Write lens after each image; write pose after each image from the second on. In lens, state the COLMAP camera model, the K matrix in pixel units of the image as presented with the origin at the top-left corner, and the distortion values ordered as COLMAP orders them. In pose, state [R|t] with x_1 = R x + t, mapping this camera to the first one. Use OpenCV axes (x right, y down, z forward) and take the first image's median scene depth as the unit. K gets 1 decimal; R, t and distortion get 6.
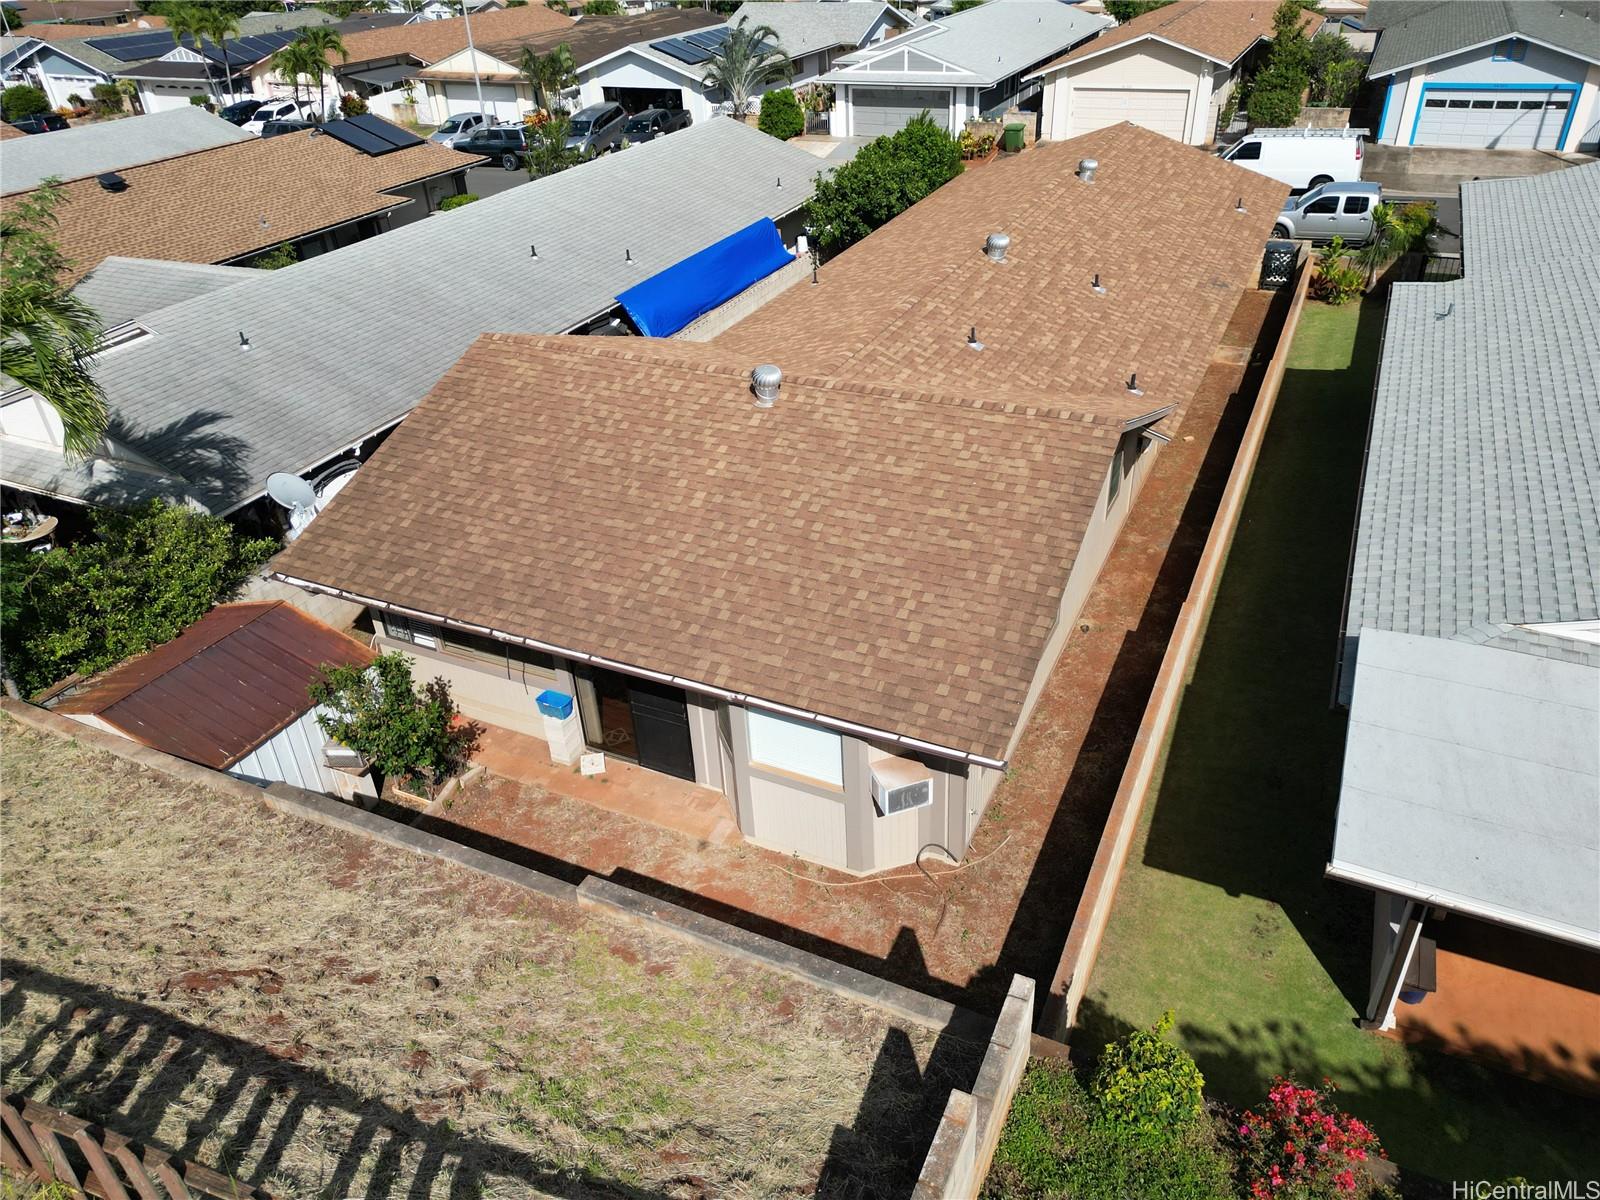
lens RADIAL K [[1123.4, 0, 800.7], [0, 1123.4, 596.9], [0, 0, 1]] dist [0.043727, 0.002490]
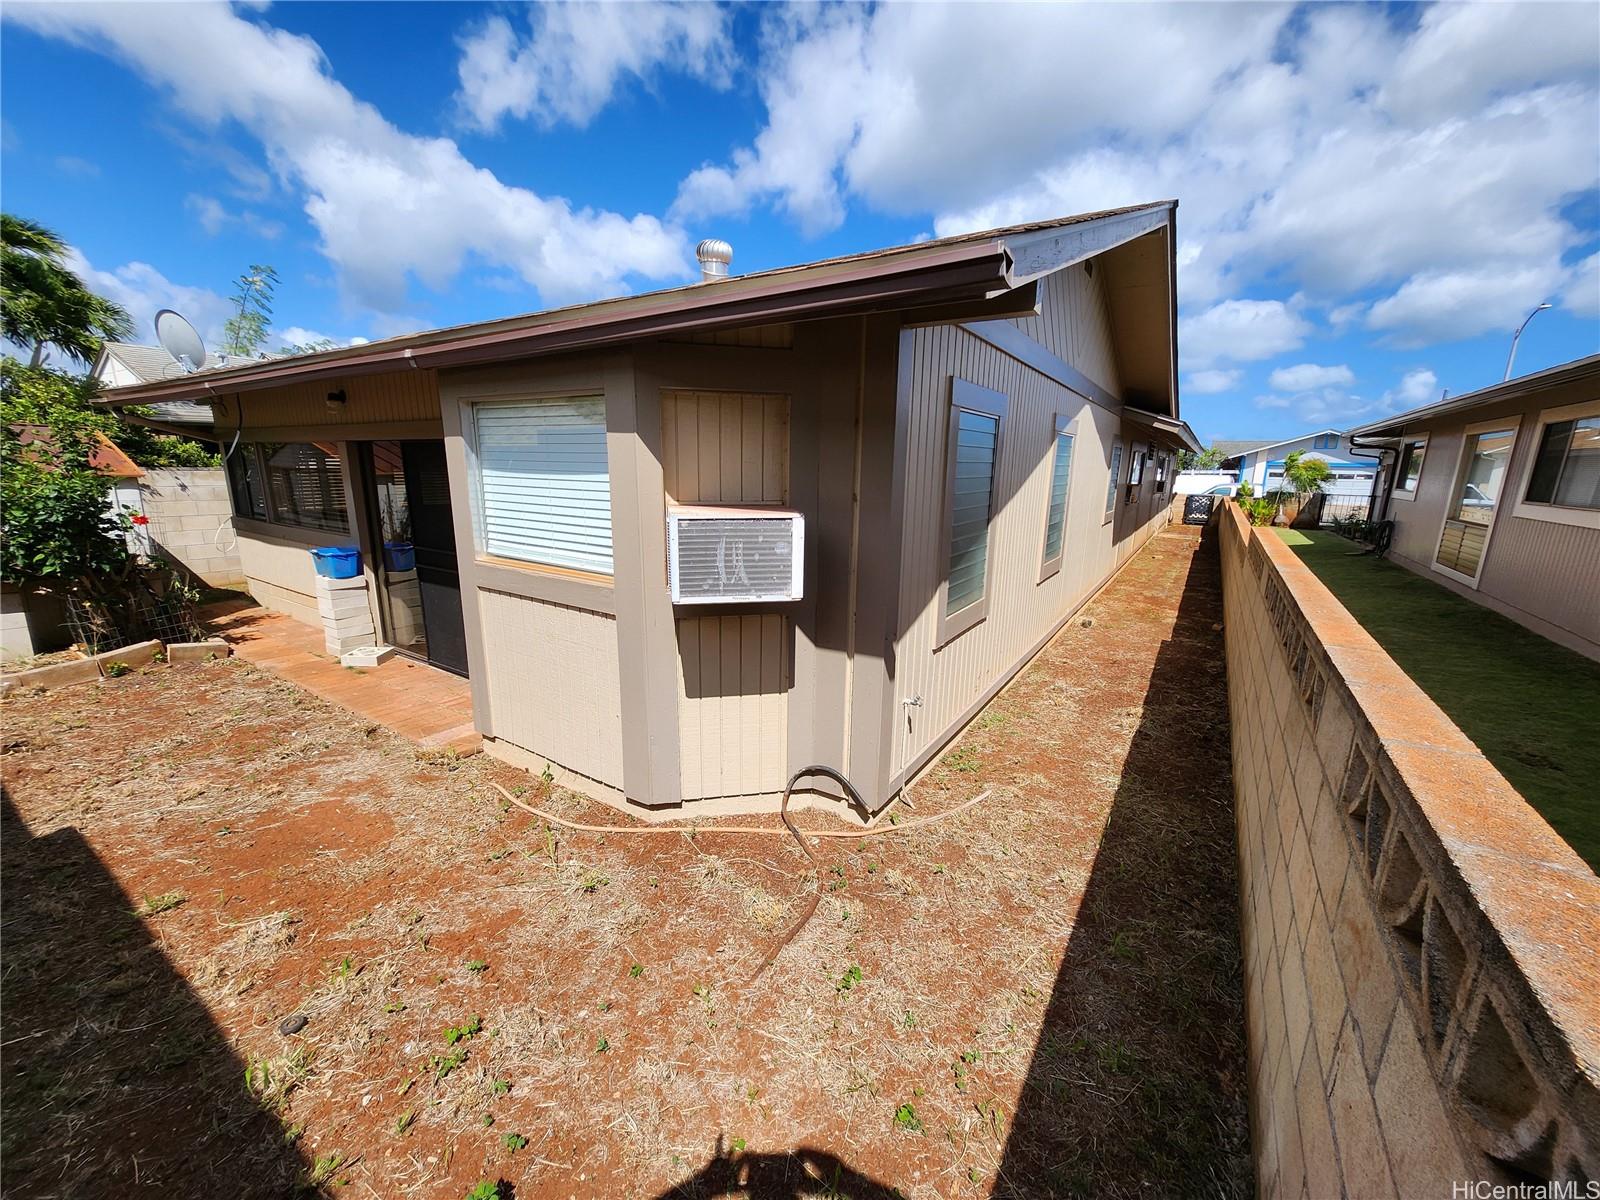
lens RADIAL K [[630.9, 0, 798.6], [0, 630.9, 604.0], [0, 0, 1]] dist [-0.001621, 0.002402]
pose [[0.989815, 0.085956, -0.113482, 0.132206], [-0.119024, 0.936999, -0.328430, 0.240796], [0.078102, 0.338592, 0.937686, 0.731681]]
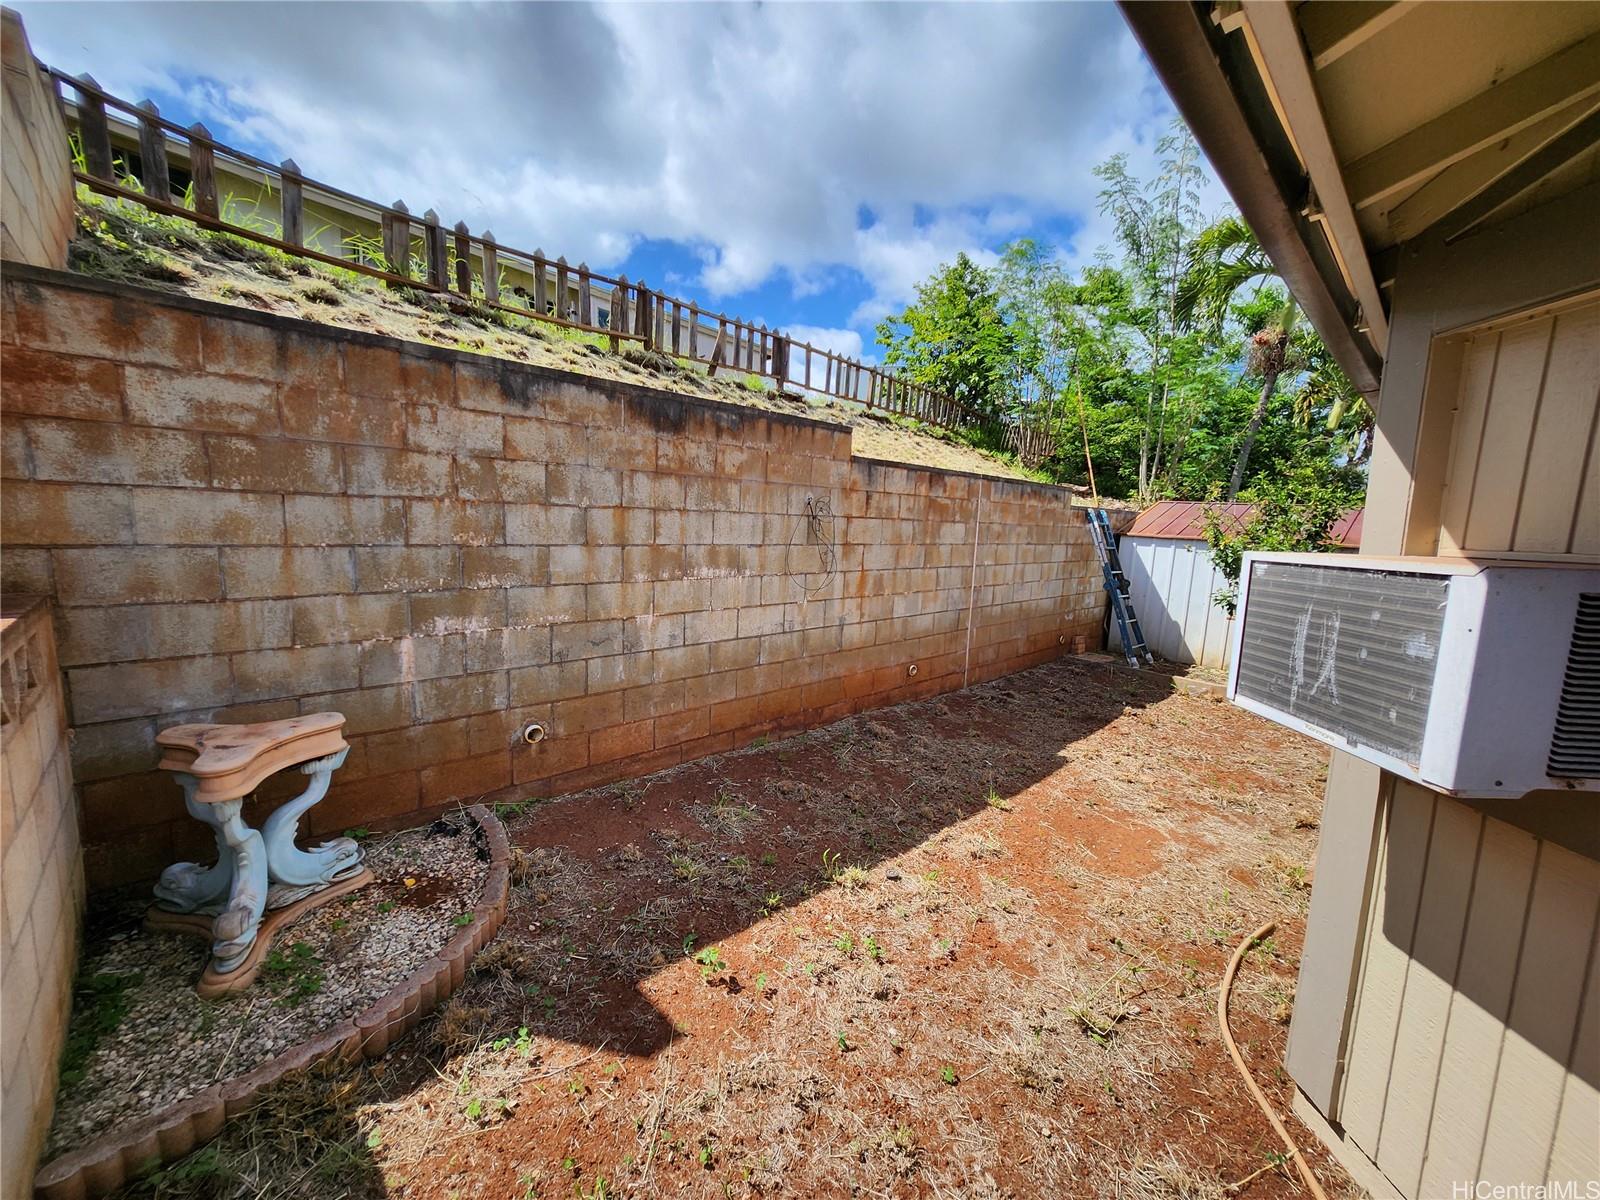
lens RADIAL K [[630.9, 0, 799.8], [0, 630.9, 600.3], [0, 0, 1]] dist [-0.001621, 0.002402]
pose [[-0.346053, 0.146129, -0.926765, 0.205383], [-0.518741, 0.793277, 0.318779, 0.169866], [0.781764, 0.591066, -0.198713, 0.862879]]
